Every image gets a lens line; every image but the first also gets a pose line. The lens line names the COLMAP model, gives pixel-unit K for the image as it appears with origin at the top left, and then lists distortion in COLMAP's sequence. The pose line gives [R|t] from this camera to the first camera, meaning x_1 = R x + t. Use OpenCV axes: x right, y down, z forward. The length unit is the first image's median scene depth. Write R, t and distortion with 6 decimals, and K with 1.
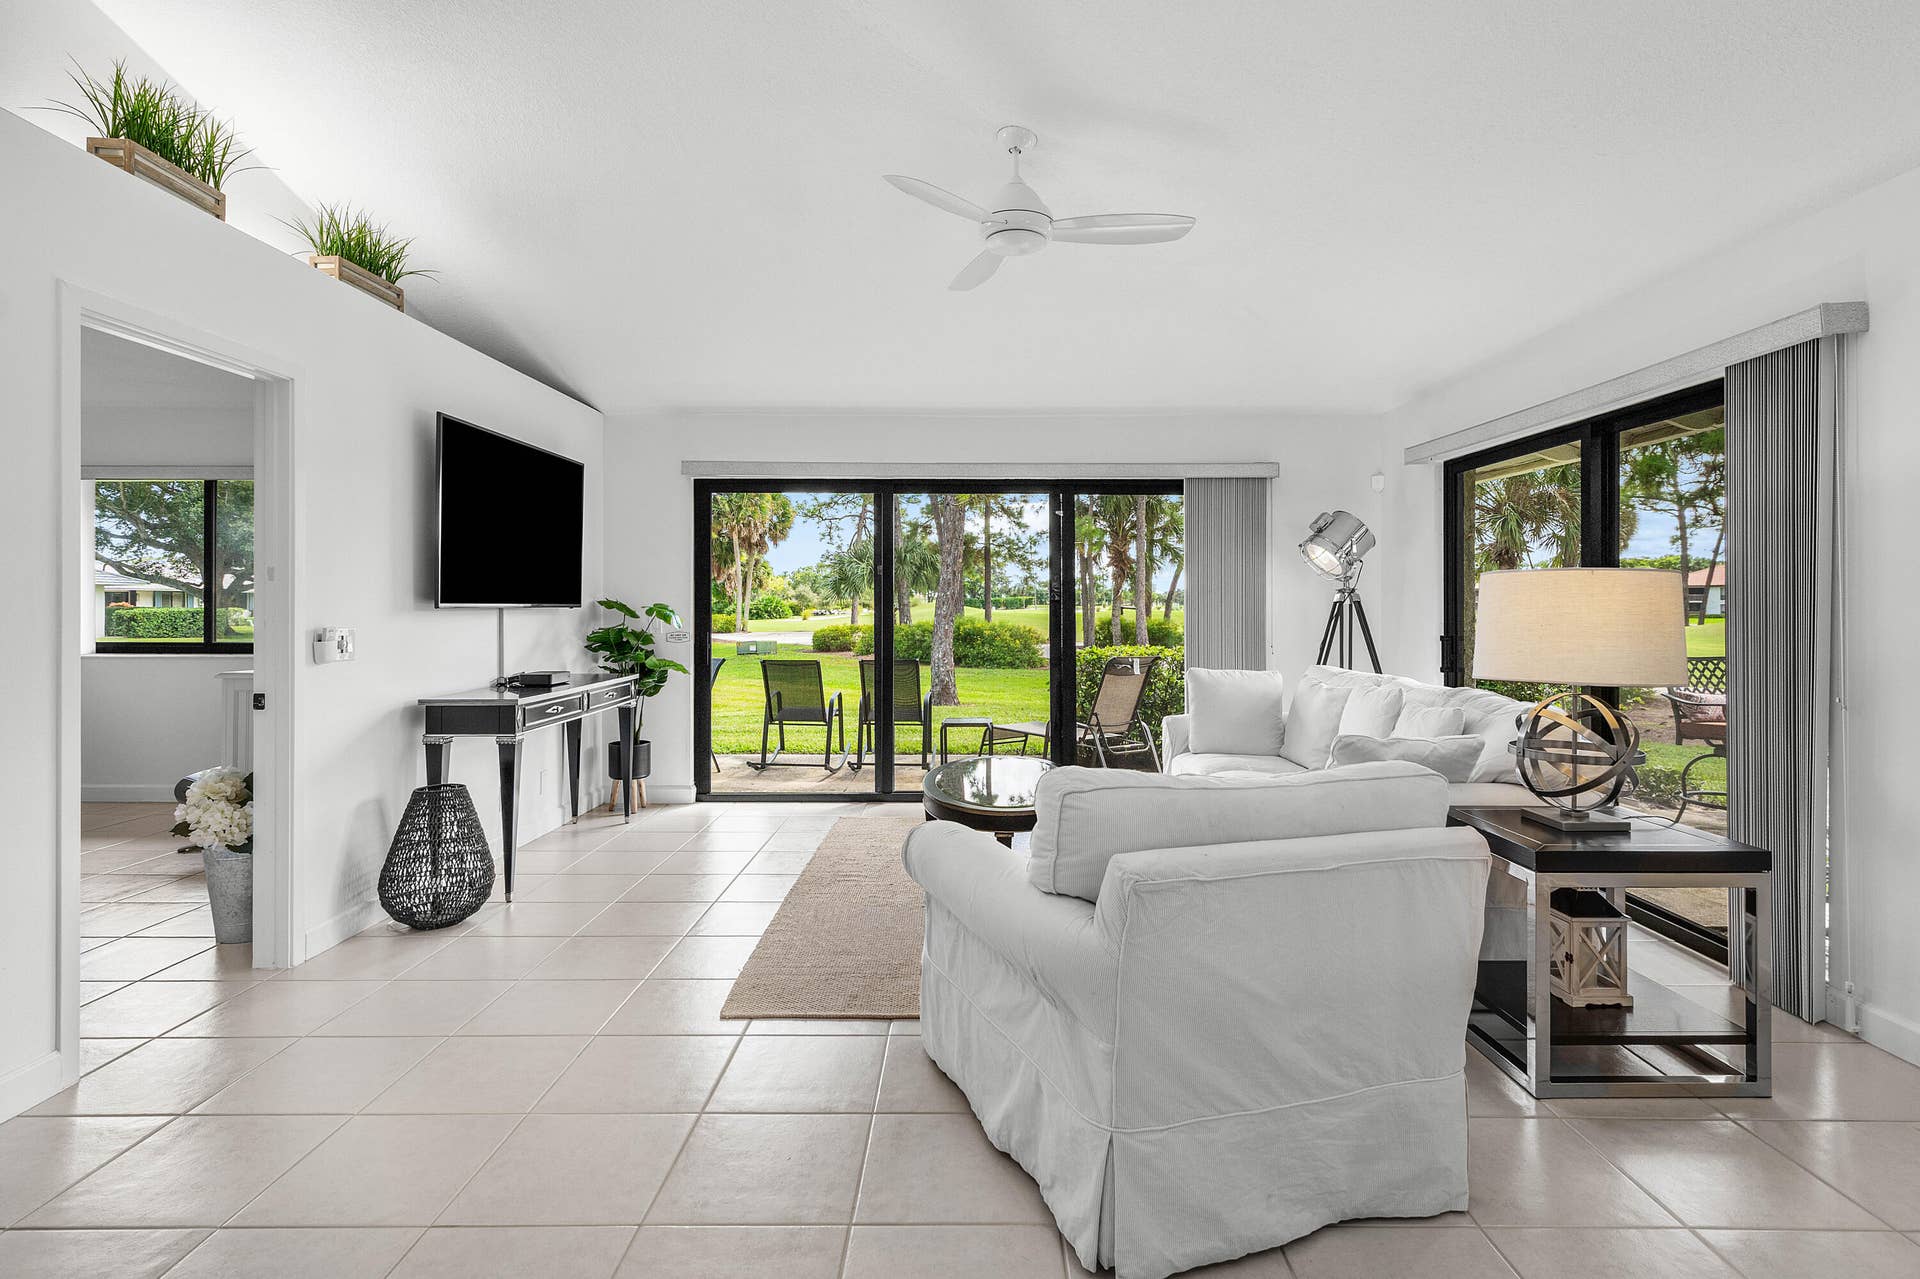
lens RADIAL K [[951.6, 0, 965.0], [0, 951.6, 602.2], [0, 0, 1]] dist [0.006734, 0.000585]
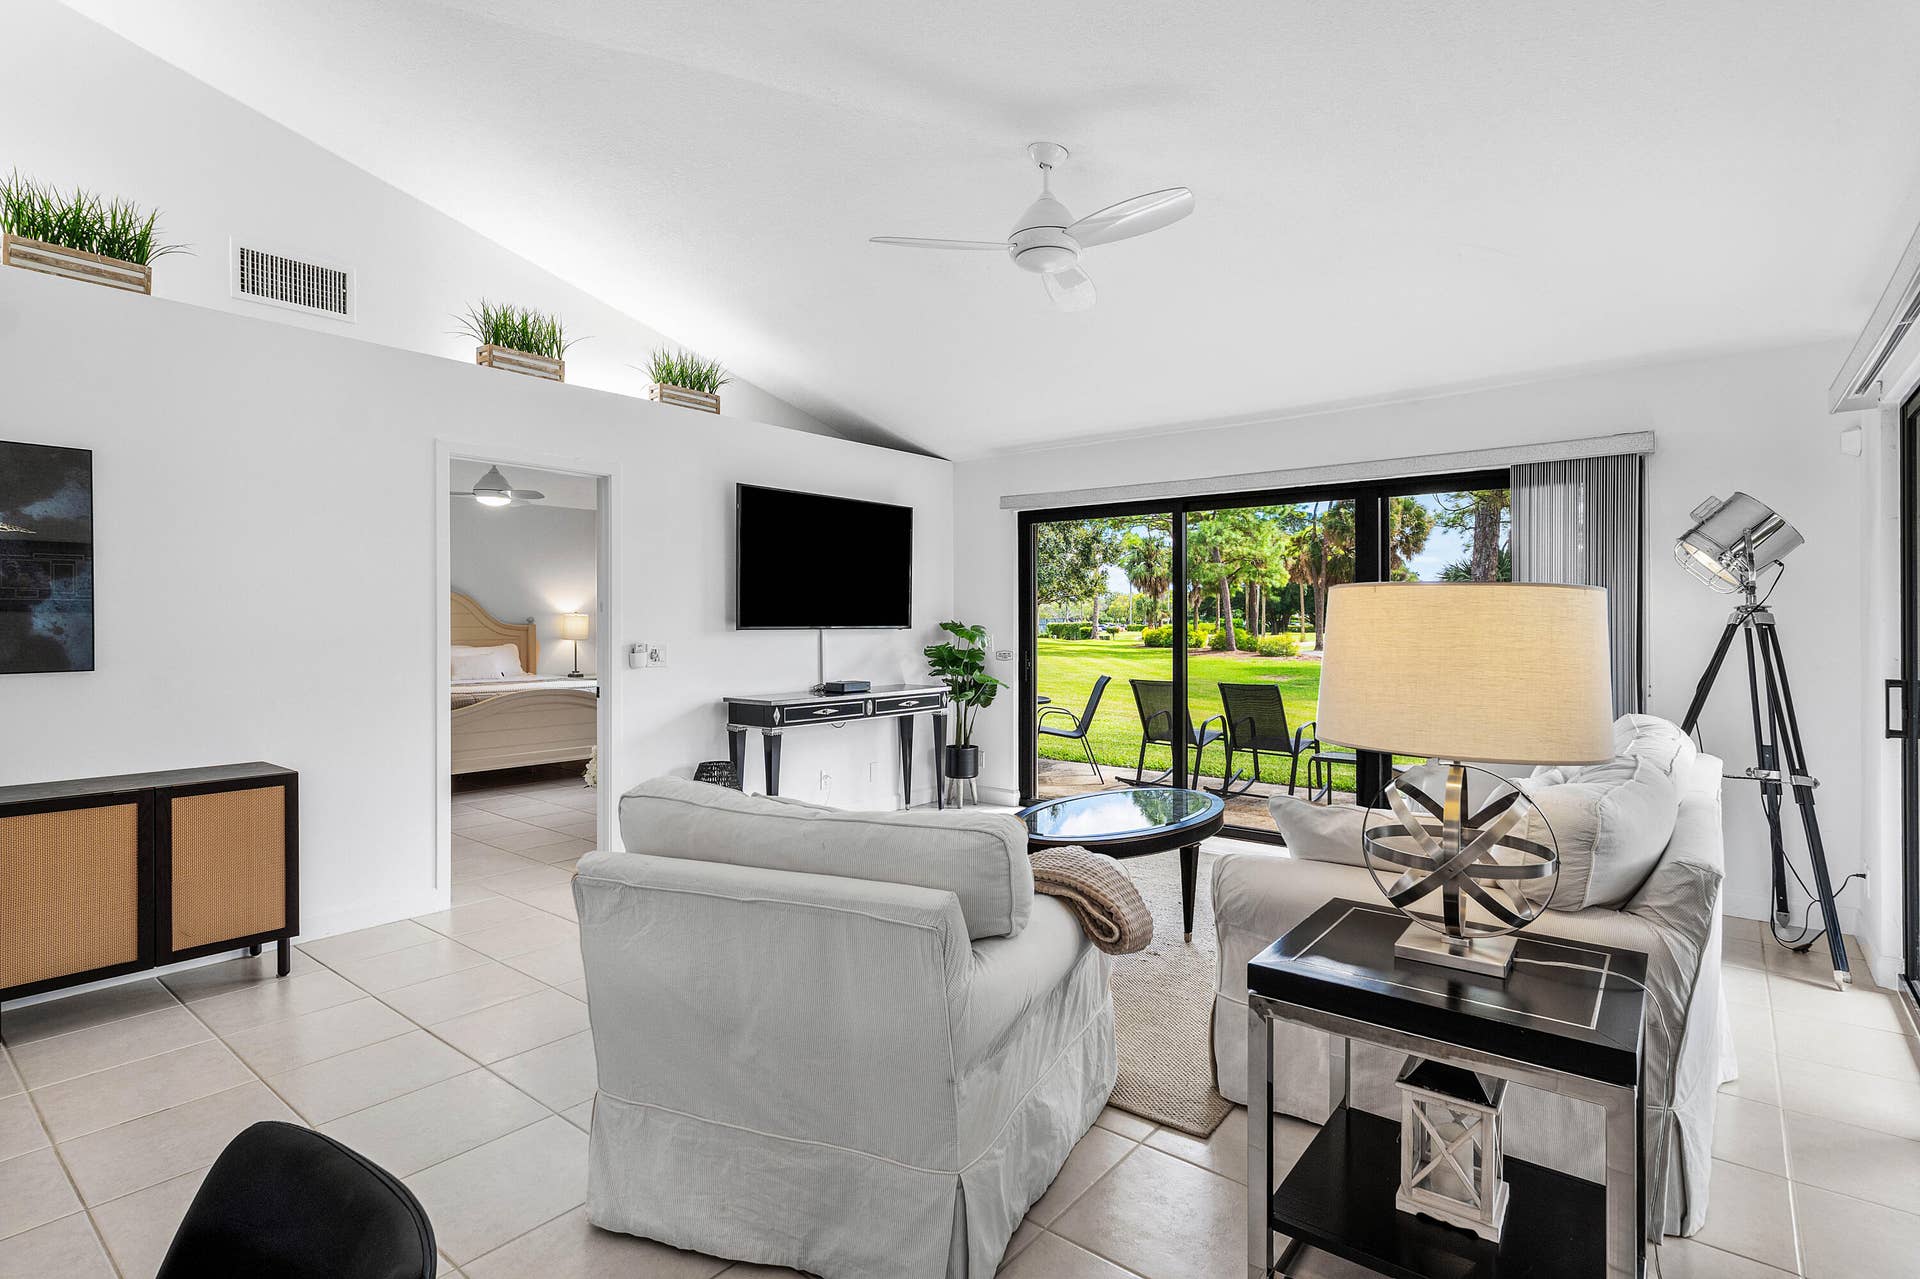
lens RADIAL K [[951.6, 0, 992.6], [0, 951.6, 620.0], [0, 0, 1]] dist [-0.004828, -0.000124]
pose [[0.783033, -0.002140, -0.621976, 0.410075], [0.002031, 0.999998, -0.000884, -0.004149], [0.621977, -0.000571, 0.783035, 0.132551]]
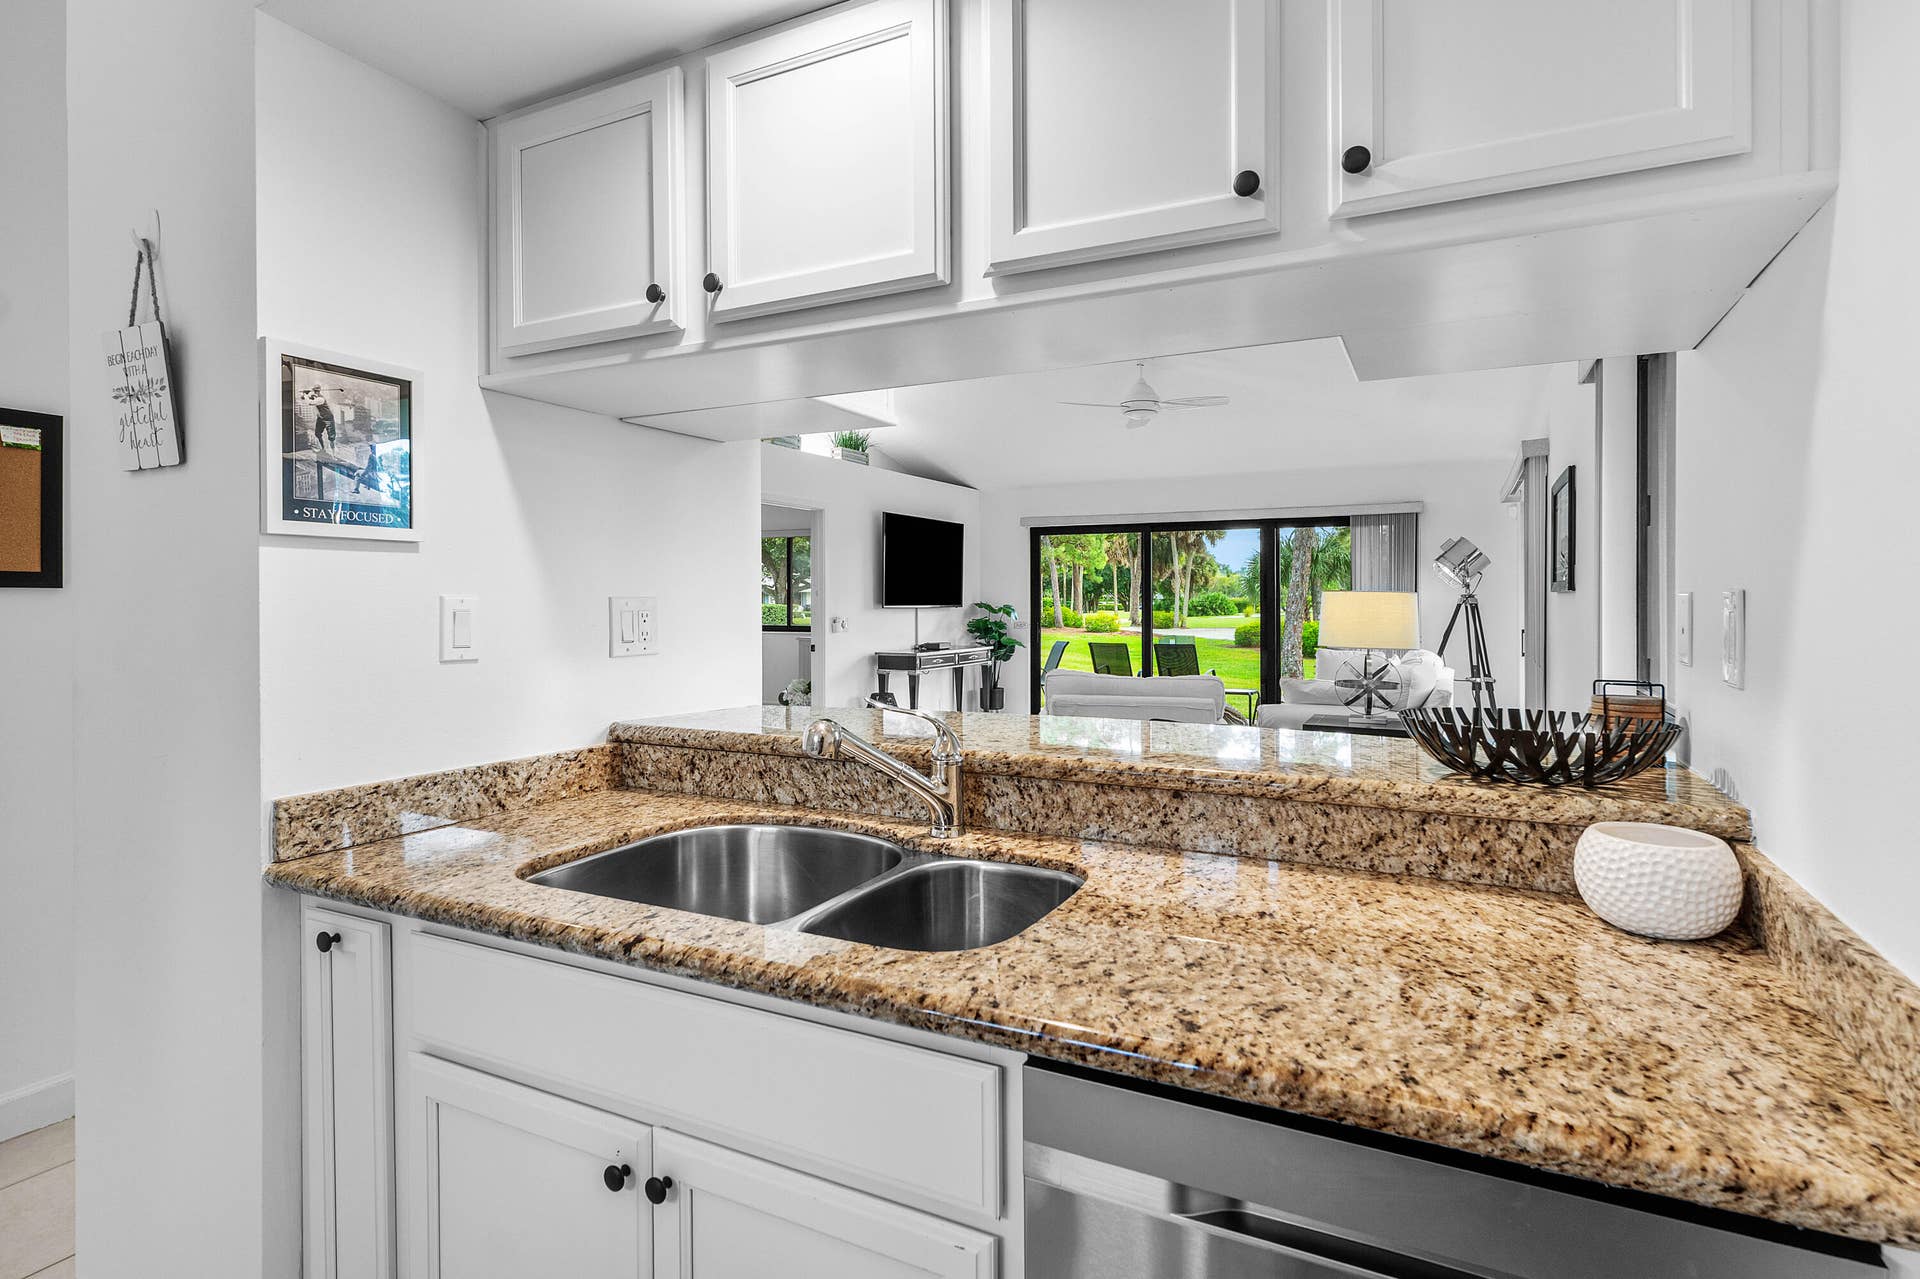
lens RADIAL K [[990.6, 0, 963.5], [0, 990.6, 606.1], [0, 0, 1]] dist [-0.003387, -0.001784]
pose [[0.885262, 0.001247, -0.465090, 0.433071], [0.002306, 0.999972, 0.007071, -0.009008], [0.465086, -0.007332, 0.885235, -0.590520]]
